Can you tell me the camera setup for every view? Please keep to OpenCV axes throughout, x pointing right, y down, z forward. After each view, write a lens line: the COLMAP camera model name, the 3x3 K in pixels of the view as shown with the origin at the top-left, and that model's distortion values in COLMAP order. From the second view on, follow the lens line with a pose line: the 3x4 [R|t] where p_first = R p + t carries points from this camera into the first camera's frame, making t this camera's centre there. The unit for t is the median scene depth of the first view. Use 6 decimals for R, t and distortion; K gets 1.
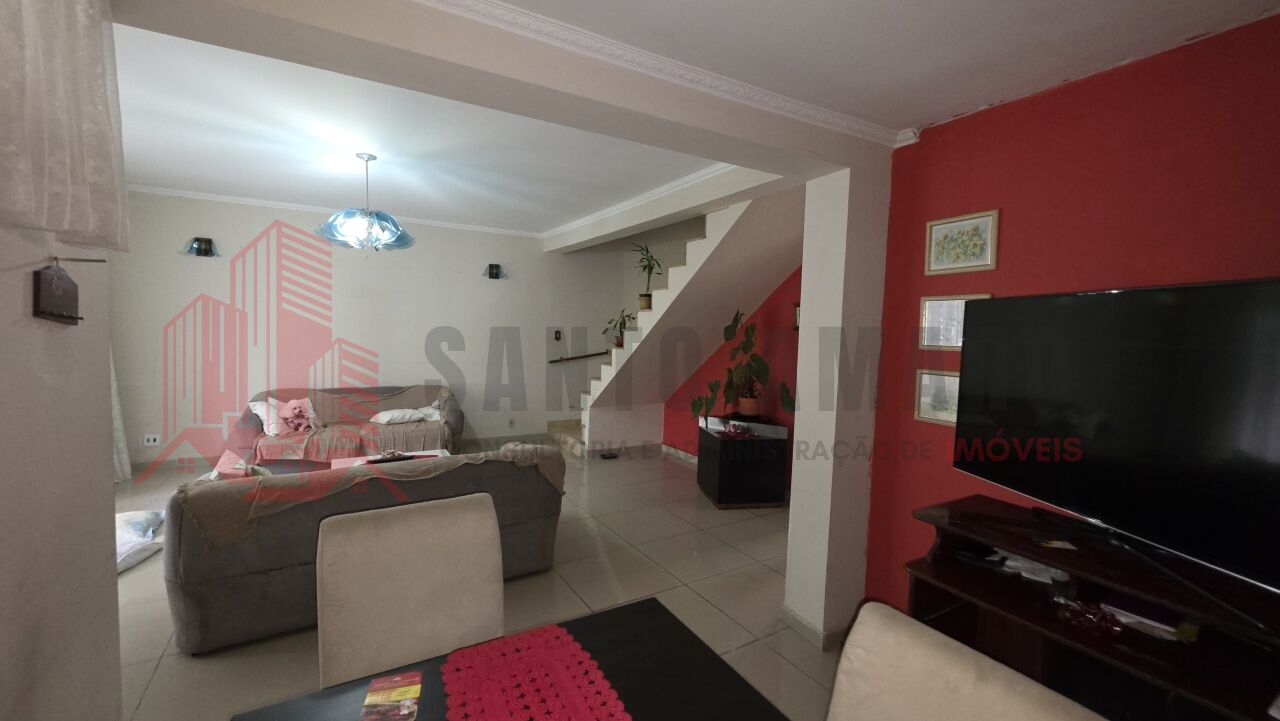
lens RADIAL K [[513.0, 0, 643.1], [0, 513.0, 358.8], [0, 0, 1]] dist [0.003741, -0.000608]
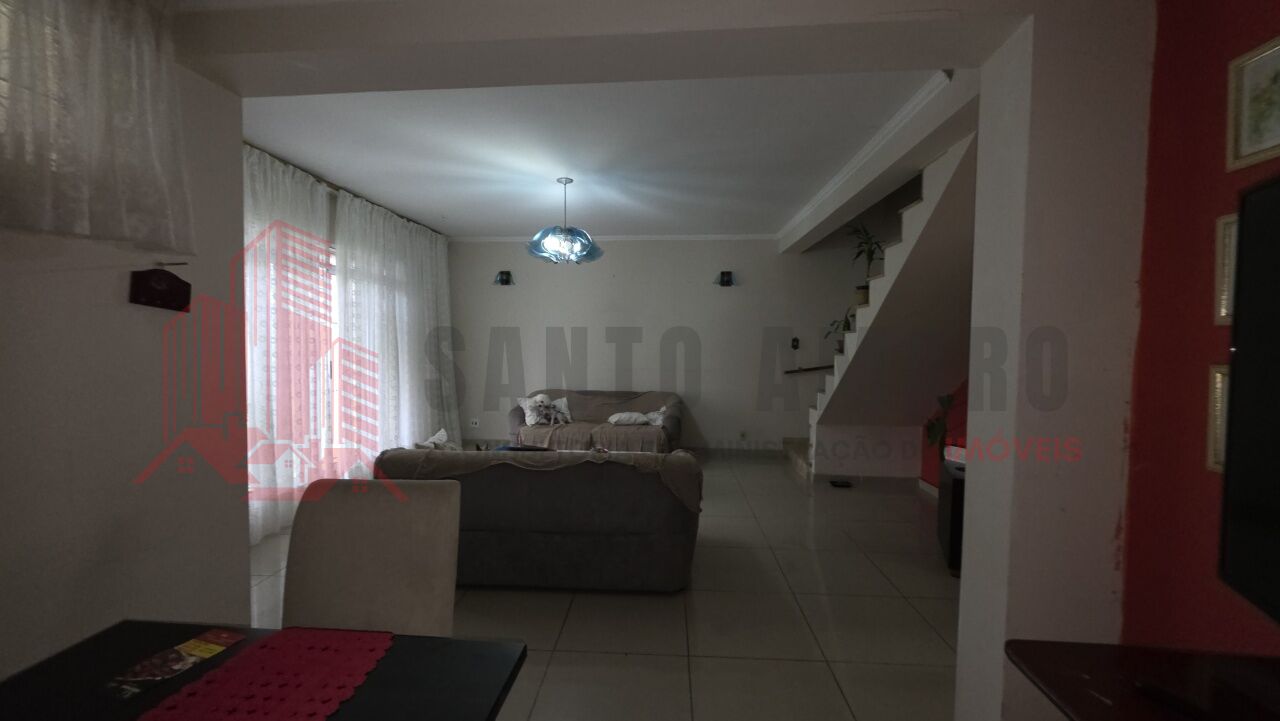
lens RADIAL K [[513.0, 0, 638.0], [0, 513.0, 354.7], [0, 0, 1]] dist [0.003741, -0.000608]
pose [[0.817767, -0.003603, -0.575539, 0.166679], [-0.021495, 0.999092, -0.036796, 0.017978], [0.575148, 0.042462, 0.816946, 0.130067]]
